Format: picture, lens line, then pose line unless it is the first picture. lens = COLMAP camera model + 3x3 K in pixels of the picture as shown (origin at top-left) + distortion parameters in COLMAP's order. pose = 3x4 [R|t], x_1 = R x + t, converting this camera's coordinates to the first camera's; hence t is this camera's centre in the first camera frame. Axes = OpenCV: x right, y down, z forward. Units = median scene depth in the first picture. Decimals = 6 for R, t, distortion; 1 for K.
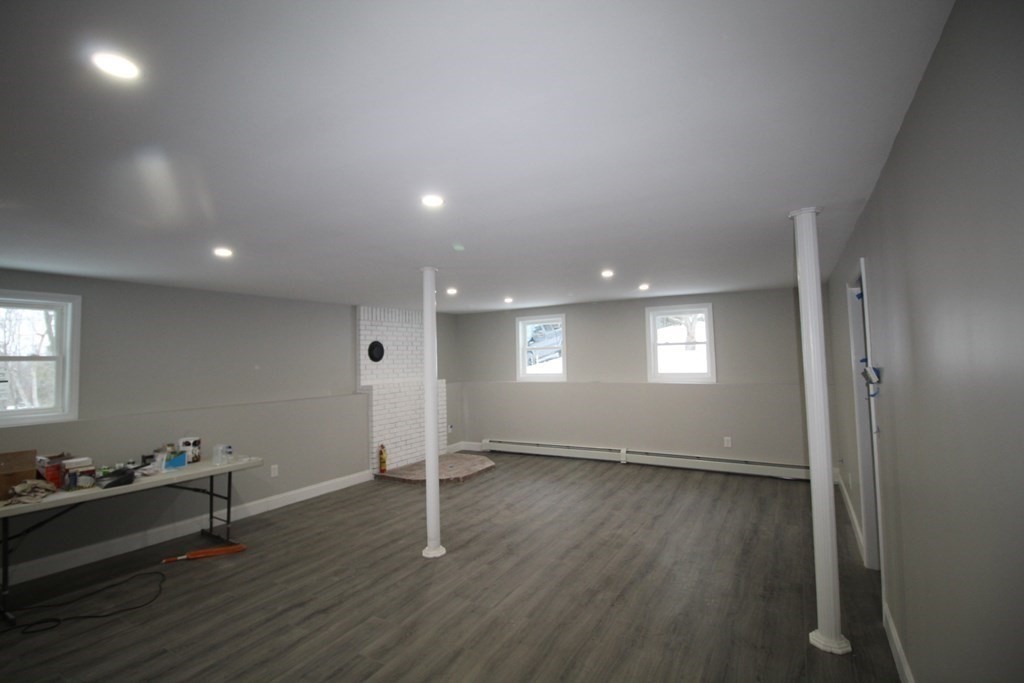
lens RADIAL K [[473.0, 0, 504.7], [0, 473.0, 336.0], [0, 0, 1]] dist [-0.000520, -0.014060]
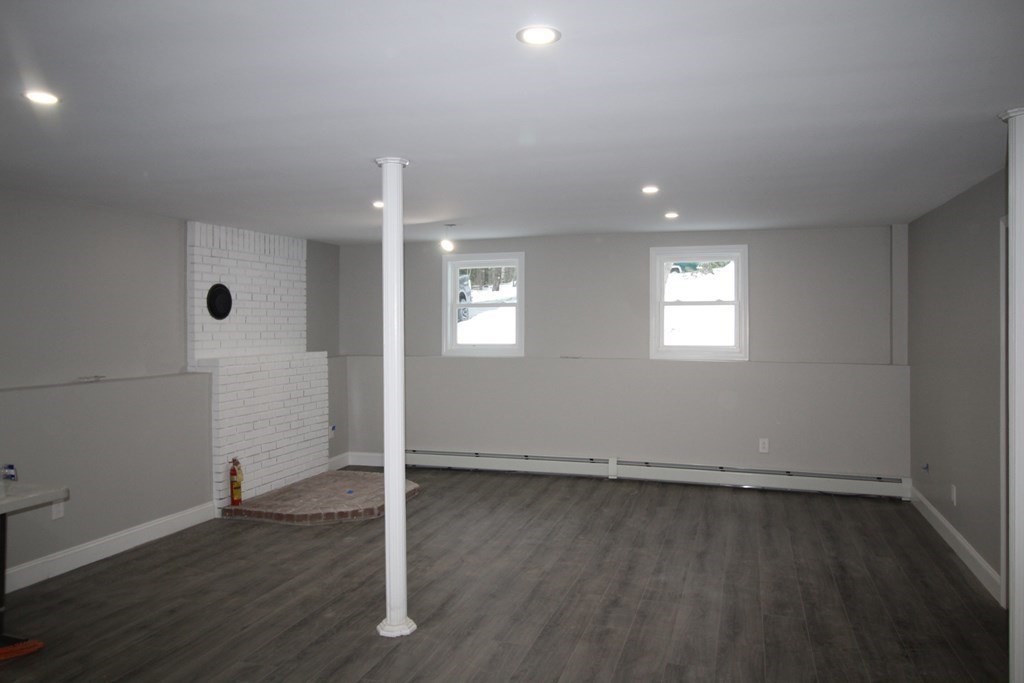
lens RADIAL K [[730.1, 0, 505.1], [0, 730.1, 340.1], [0, 0, 1]] dist [-0.000002, 0.002248]
pose [[0.973790, 0.017259, 0.226792, -0.167843], [-0.032589, 0.997416, 0.064026, 0.013651], [-0.225101, -0.069739, 0.971836, 0.051354]]
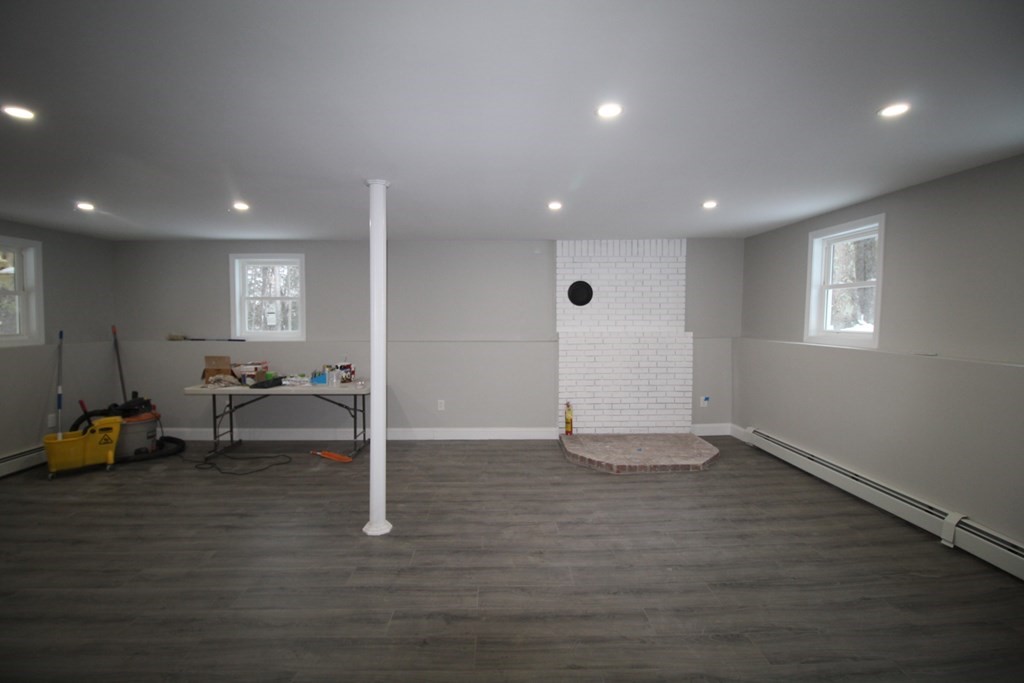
lens RADIAL K [[473.0, 0, 504.7], [0, 473.0, 336.0], [0, 0, 1]] dist [-0.000520, -0.014060]
pose [[0.535420, 0.063381, -0.842205, 0.470388], [0.028322, 0.995272, 0.092905, 0.033442], [0.844111, -0.073596, 0.531093, 0.552378]]
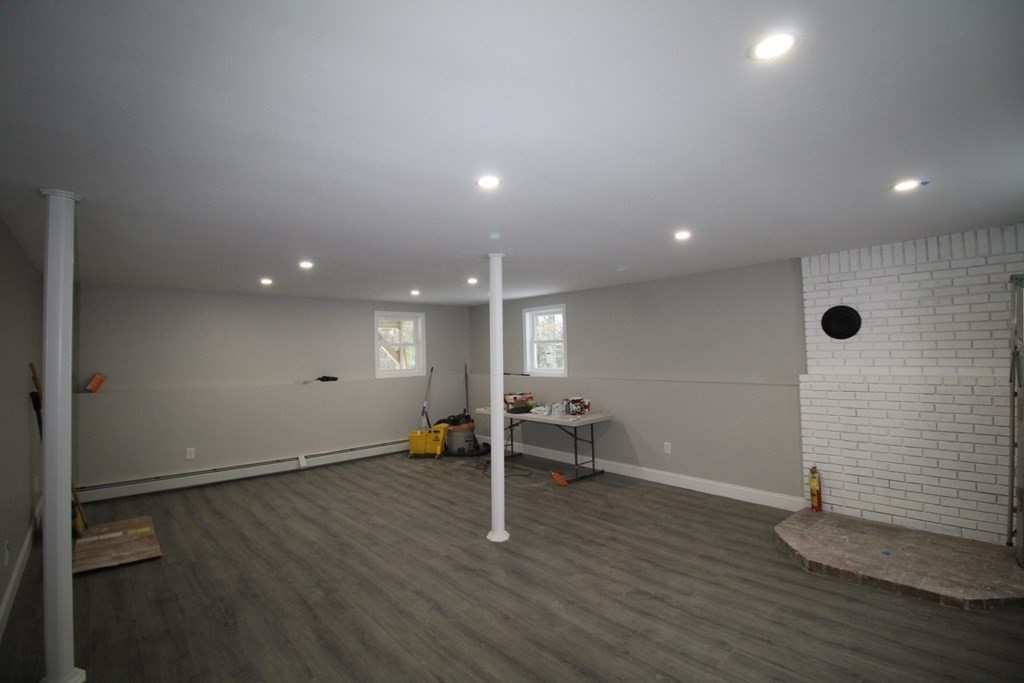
lens RADIAL K [[473.0, 0, 504.7], [0, 473.0, 336.0], [0, 0, 1]] dist [-0.000520, -0.014060]
pose [[-0.301281, 0.001397, -0.953534, 0.582702], [0.078145, 0.996671, -0.023231, 0.038672], [0.950328, -0.081513, -0.300388, 0.970797]]
